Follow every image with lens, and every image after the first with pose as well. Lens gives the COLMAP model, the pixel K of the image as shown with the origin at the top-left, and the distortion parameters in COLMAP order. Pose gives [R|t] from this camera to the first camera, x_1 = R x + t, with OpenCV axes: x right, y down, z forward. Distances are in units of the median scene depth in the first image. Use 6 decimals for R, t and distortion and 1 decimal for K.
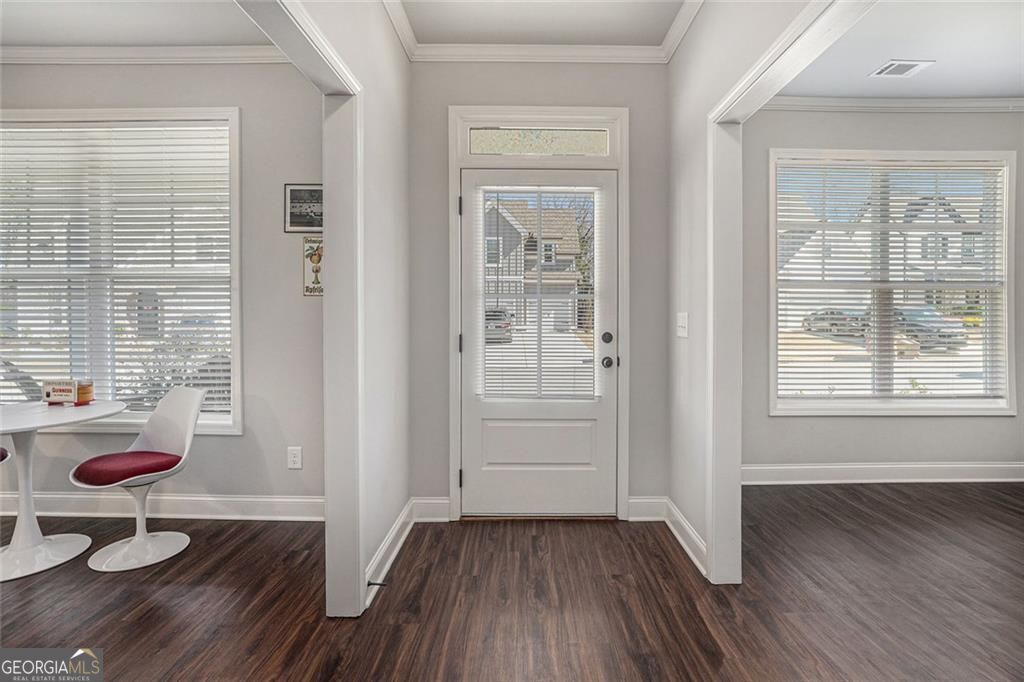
lens RADIAL K [[495.5, 0, 512.0], [0, 495.5, 341.0], [0, 0, 1]] dist [-0.026023, 0.000728]
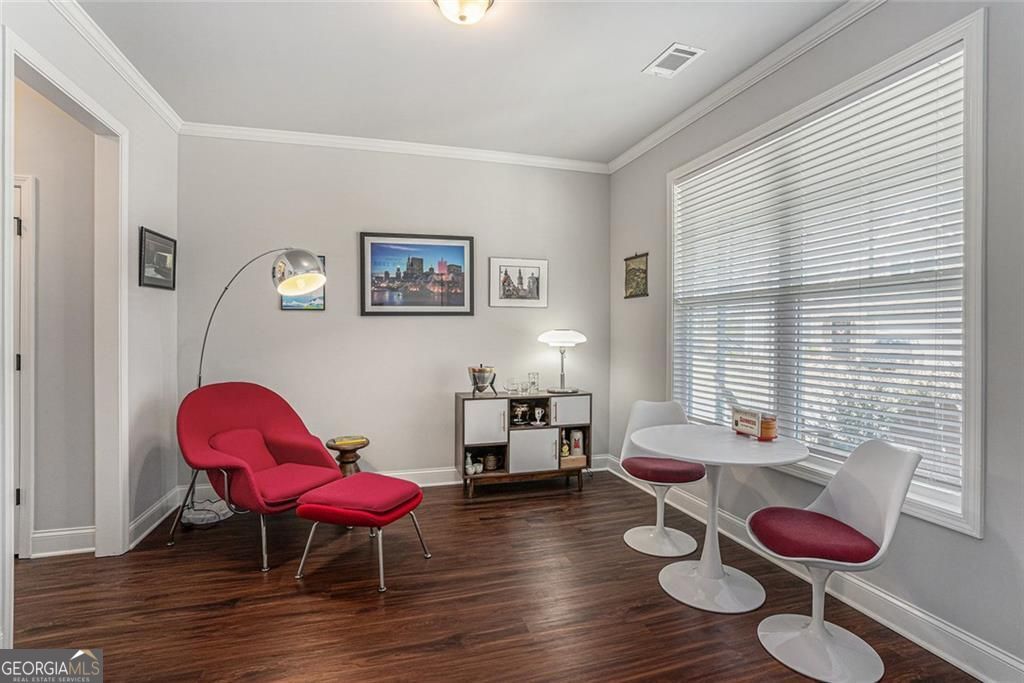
lens RADIAL K [[495.5, 0, 512.0], [0, 495.5, 341.5], [0, 0, 1]] dist [-0.026023, 0.000728]
pose [[0.333946, -0.001550, -0.942591, -0.181348], [-0.043093, 0.998928, -0.016909, -0.016216], [0.941607, 0.046266, 0.333521, 0.243598]]
